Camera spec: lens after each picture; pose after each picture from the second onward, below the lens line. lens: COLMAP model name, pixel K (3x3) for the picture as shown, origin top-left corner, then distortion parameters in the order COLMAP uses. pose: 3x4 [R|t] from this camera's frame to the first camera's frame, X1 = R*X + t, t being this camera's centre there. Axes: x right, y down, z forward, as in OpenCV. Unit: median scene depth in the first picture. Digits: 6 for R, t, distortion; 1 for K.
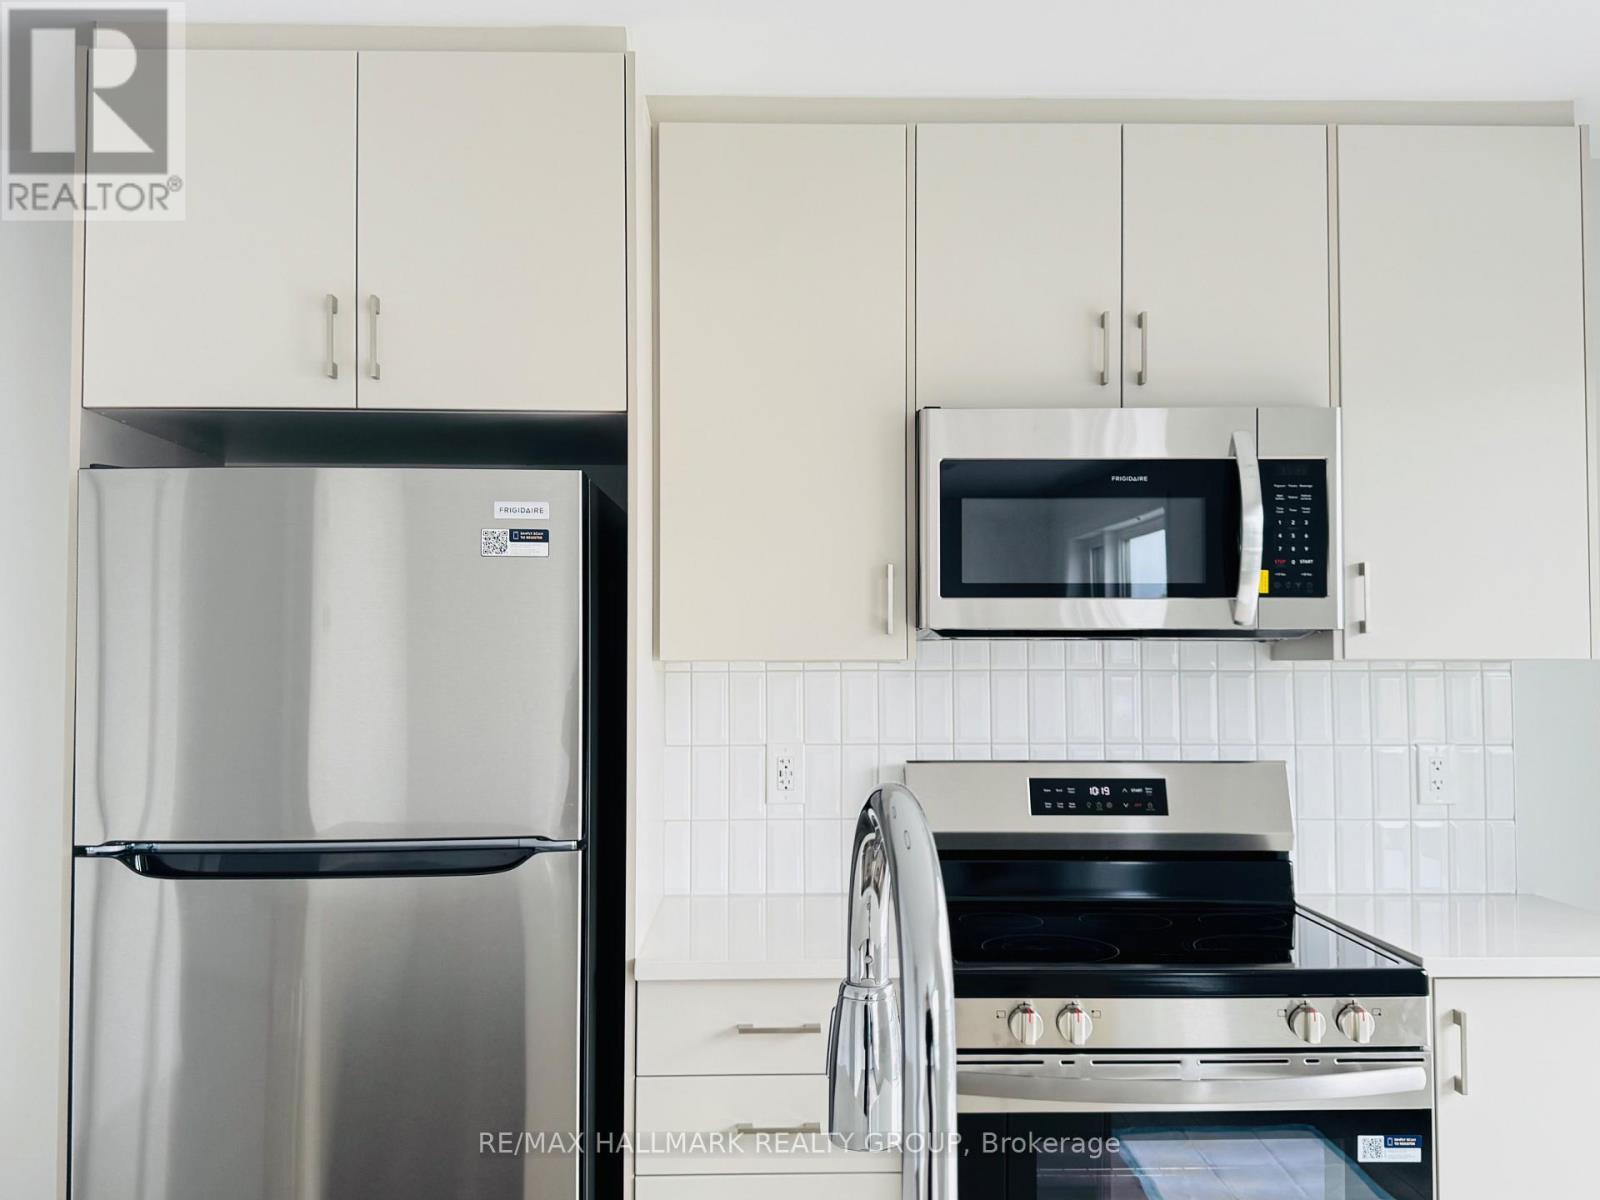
lens RADIAL K [[1402.7, 0, 806.7], [0, 1402.7, 617.1], [0, 0, 1]] dist [0.169415, -0.349801]
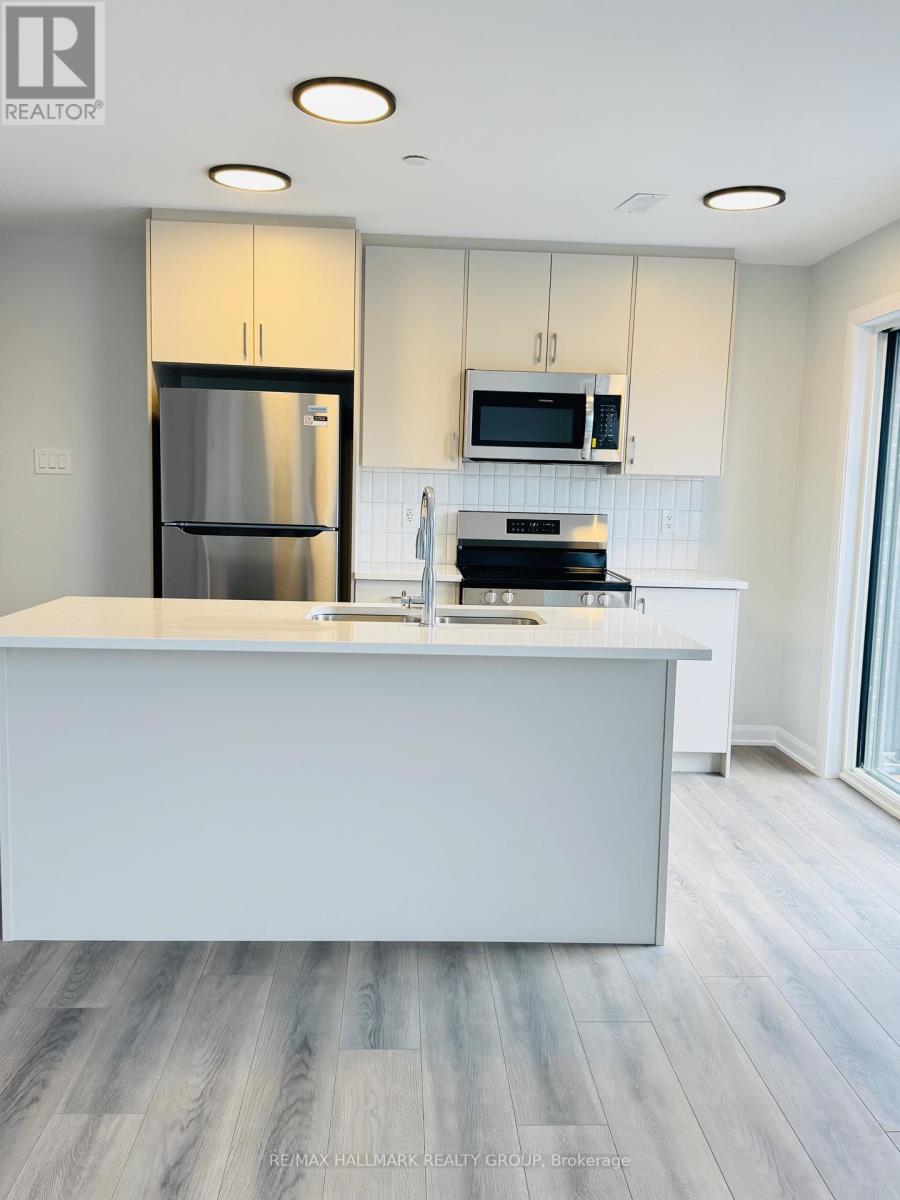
lens RADIAL K [[1004.3, 0, 455.1], [0, 1004.3, 602.6], [0, 0, 1]] dist [0.178317, -0.368310]
pose [[0.999047, 0.029286, 0.032350, 0.013666], [-0.033902, 0.987667, 0.152855, -0.010318], [-0.027475, -0.153806, 0.987719, -0.876170]]
